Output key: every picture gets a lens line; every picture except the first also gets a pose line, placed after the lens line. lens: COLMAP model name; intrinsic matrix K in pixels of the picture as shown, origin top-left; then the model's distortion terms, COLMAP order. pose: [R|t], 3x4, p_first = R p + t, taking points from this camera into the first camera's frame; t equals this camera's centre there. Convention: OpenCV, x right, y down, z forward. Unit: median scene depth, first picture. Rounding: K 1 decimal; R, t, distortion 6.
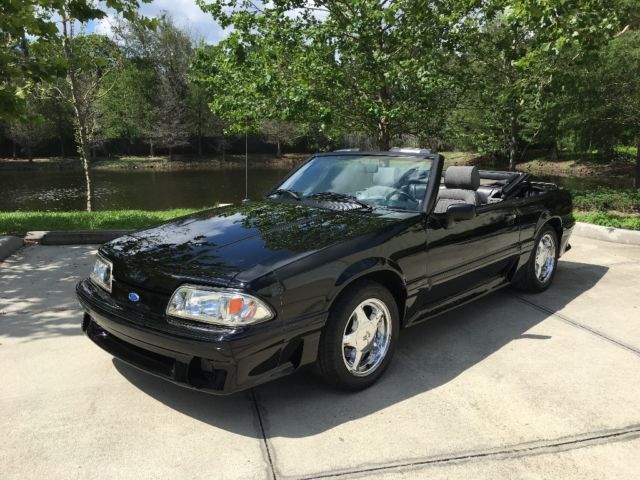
lens RADIAL K [[547.1, 0, 320.4], [0, 547.1, 239.7], [0, 0, 1]] dist [0.050272, -0.078014]
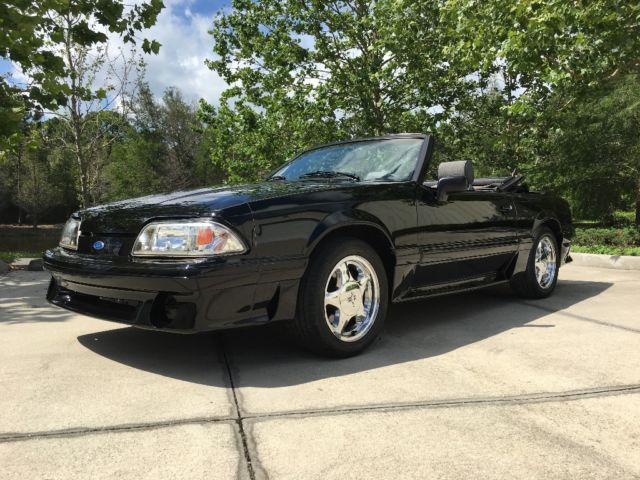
lens RADIAL K [[547.1, 0, 320.2], [0, 547.1, 240.5], [0, 0, 1]] dist [0.050272, -0.078014]
pose [[0.999918, 0.012068, -0.004168, 0.032927], [-0.012514, 0.991096, -0.132558, 0.198217], [0.002531, 0.132599, 0.991167, 0.076215]]
